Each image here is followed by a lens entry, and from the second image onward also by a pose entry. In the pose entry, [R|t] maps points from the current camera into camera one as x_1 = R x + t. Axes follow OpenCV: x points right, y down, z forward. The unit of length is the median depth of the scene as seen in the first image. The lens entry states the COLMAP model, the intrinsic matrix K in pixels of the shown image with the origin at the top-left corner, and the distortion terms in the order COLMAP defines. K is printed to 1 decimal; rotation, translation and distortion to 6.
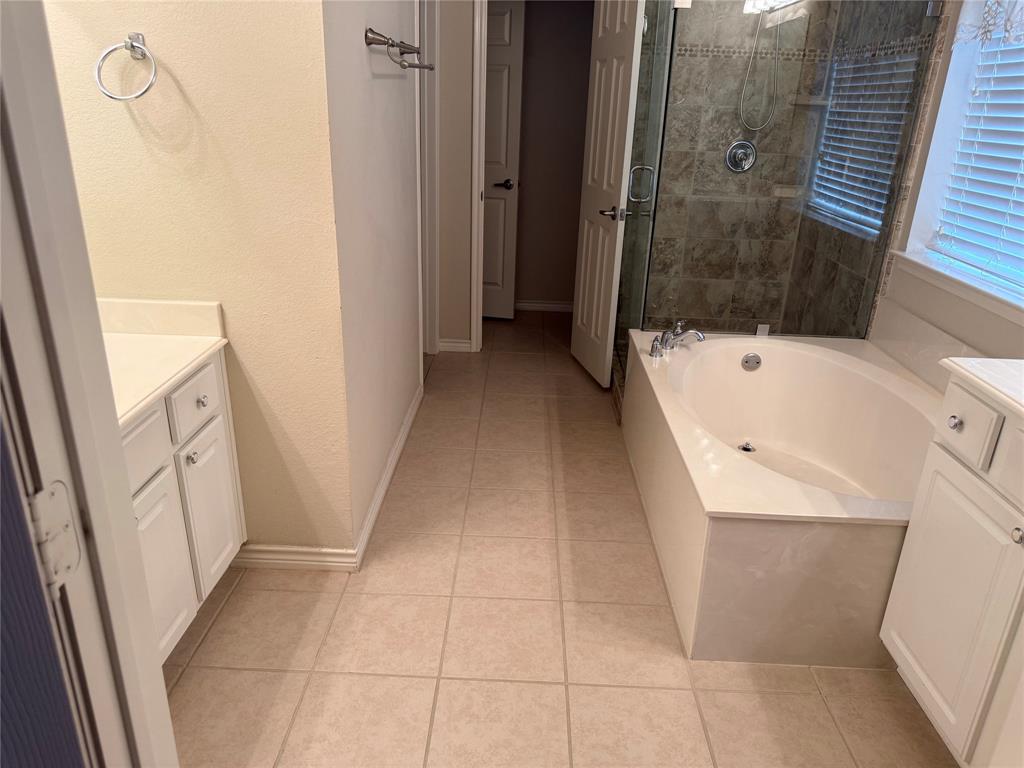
lens RADIAL K [[723.8, 0, 507.8], [0, 723.8, 386.3], [0, 0, 1]] dist [0.045596, -0.061210]
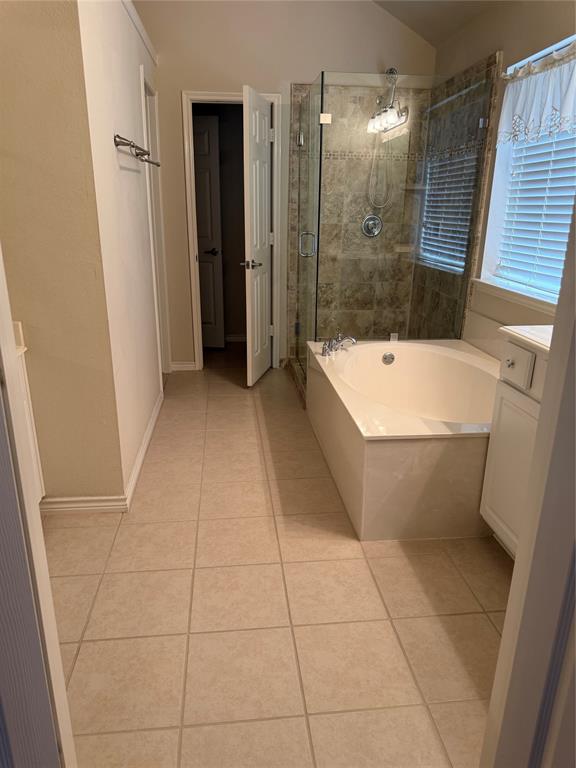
lens RADIAL K [[542.8, 0, 281.8], [0, 542.8, 387.6], [0, 0, 1]] dist [0.045596, -0.061210]
pose [[0.990972, -0.062785, 0.118458, -0.017470], [0.068969, 0.996422, -0.048844, 0.069541], [-0.114968, 0.056573, 0.991757, -0.075968]]
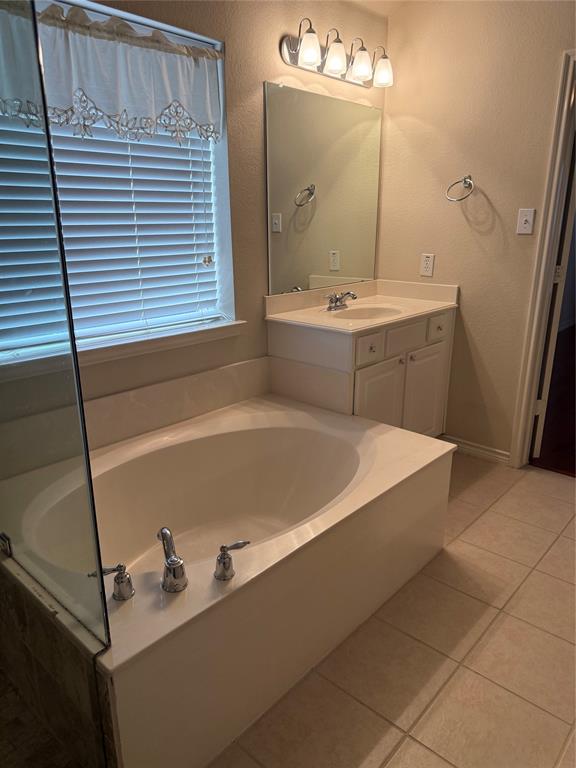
lens RADIAL K [[542.8, 0, 288.6], [0, 542.8, 387.7], [0, 0, 1]] dist [0.045596, -0.061210]
pose [[-0.761419, -0.221691, 0.609175, -0.092315], [0.217689, 0.797700, 0.562393, -0.422896], [-0.610617, 0.560827, -0.559124, 1.120777]]
